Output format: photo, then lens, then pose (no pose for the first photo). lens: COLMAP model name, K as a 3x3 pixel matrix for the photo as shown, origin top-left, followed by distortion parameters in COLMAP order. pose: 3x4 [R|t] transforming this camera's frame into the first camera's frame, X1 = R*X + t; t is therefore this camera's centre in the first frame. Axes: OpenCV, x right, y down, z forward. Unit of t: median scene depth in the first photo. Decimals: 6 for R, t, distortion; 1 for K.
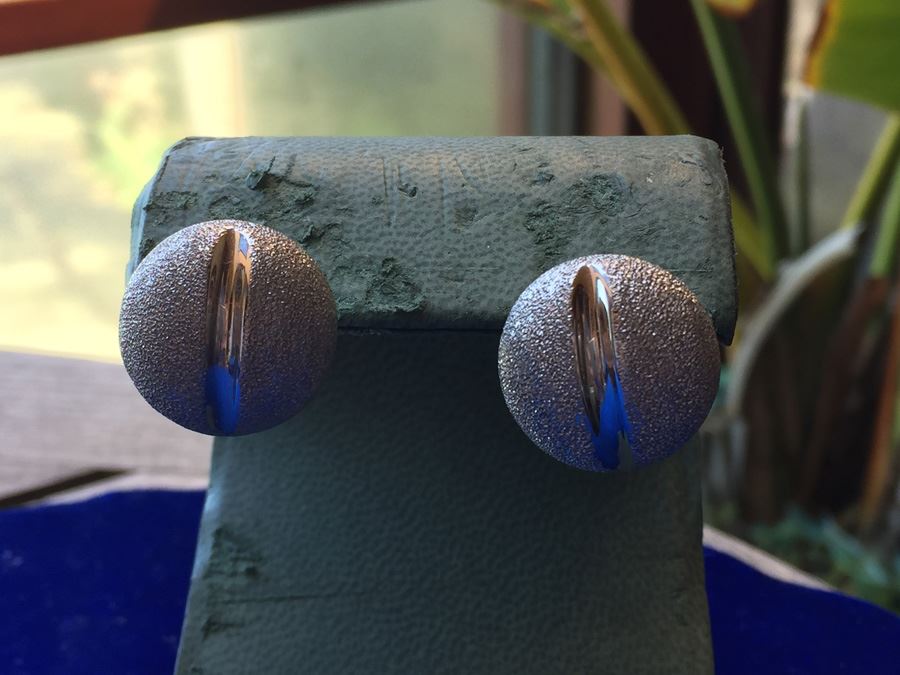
lens RADIAL K [[1581.8, 0, 450.9], [0, 1581.8, 338.4], [0, 0, 1]] dist [0.055538, 0.000000]
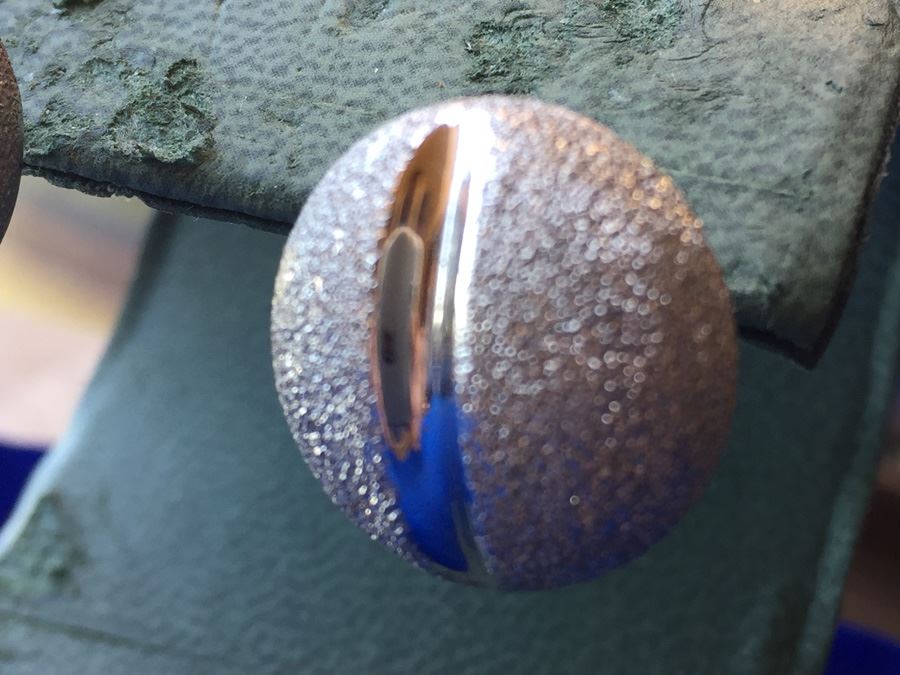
lens RADIAL K [[1581.8, 0, 449.2], [0, 1581.8, 335.3], [0, 0, 1]] dist [0.055538, 0.000000]
pose [[0.938278, 0.207816, -0.276491, 0.198123], [-0.201912, 0.978127, 0.049987, -0.006430], [0.280832, 0.008925, 0.959716, 0.533132]]
